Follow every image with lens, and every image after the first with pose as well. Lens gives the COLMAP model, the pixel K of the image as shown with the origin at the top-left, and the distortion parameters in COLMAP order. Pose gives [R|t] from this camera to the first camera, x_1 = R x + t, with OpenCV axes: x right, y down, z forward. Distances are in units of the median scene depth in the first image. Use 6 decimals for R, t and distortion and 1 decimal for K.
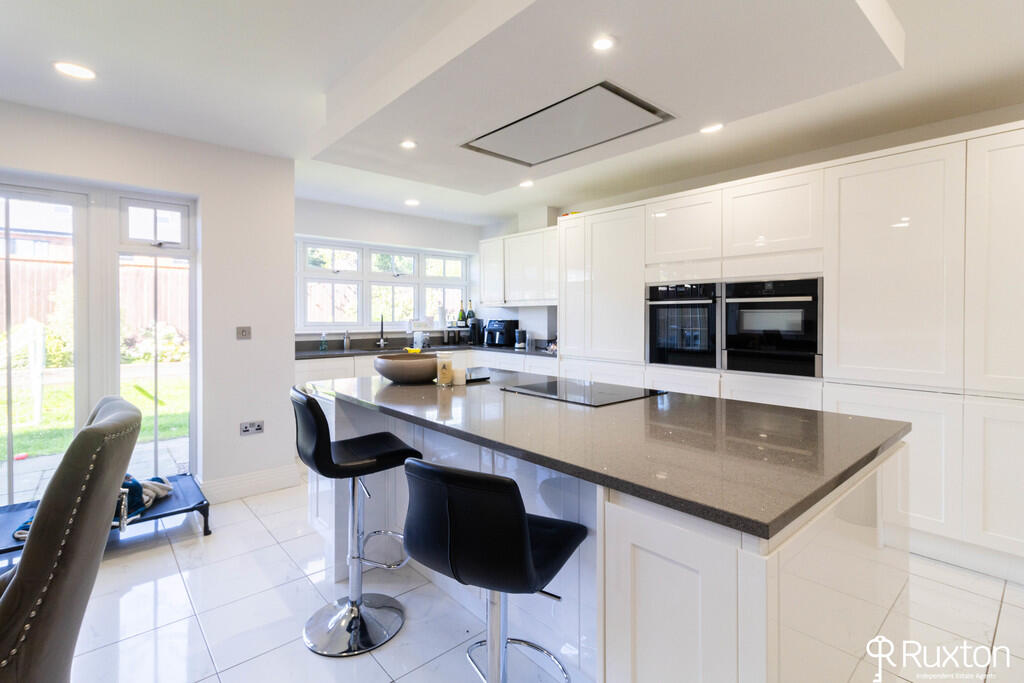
lens RADIAL K [[475.6, 0, 511.3], [0, 475.6, 316.6], [0, 0, 1]] dist [0.007734, -0.000287]
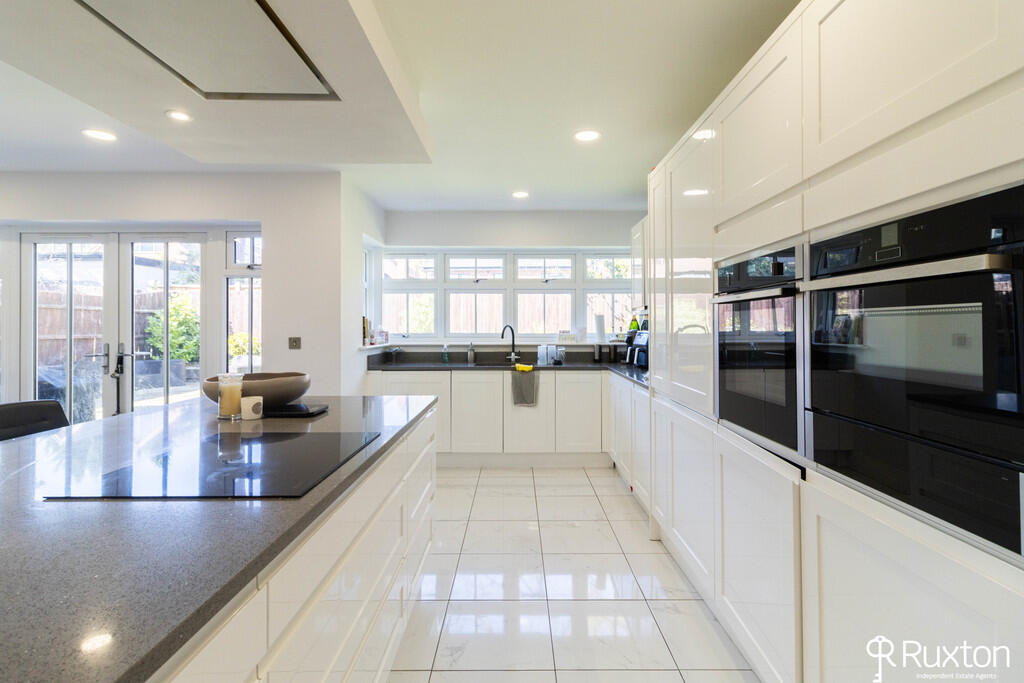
lens RADIAL K [[475.6, 0, 510.4], [0, 475.6, 322.1], [0, 0, 1]] dist [0.007734, -0.000287]
pose [[0.747981, -0.008123, -0.663671, 0.323654], [0.000404, 0.999930, -0.011783, 0.000021], [0.663720, 0.008545, 0.747932, 0.328998]]
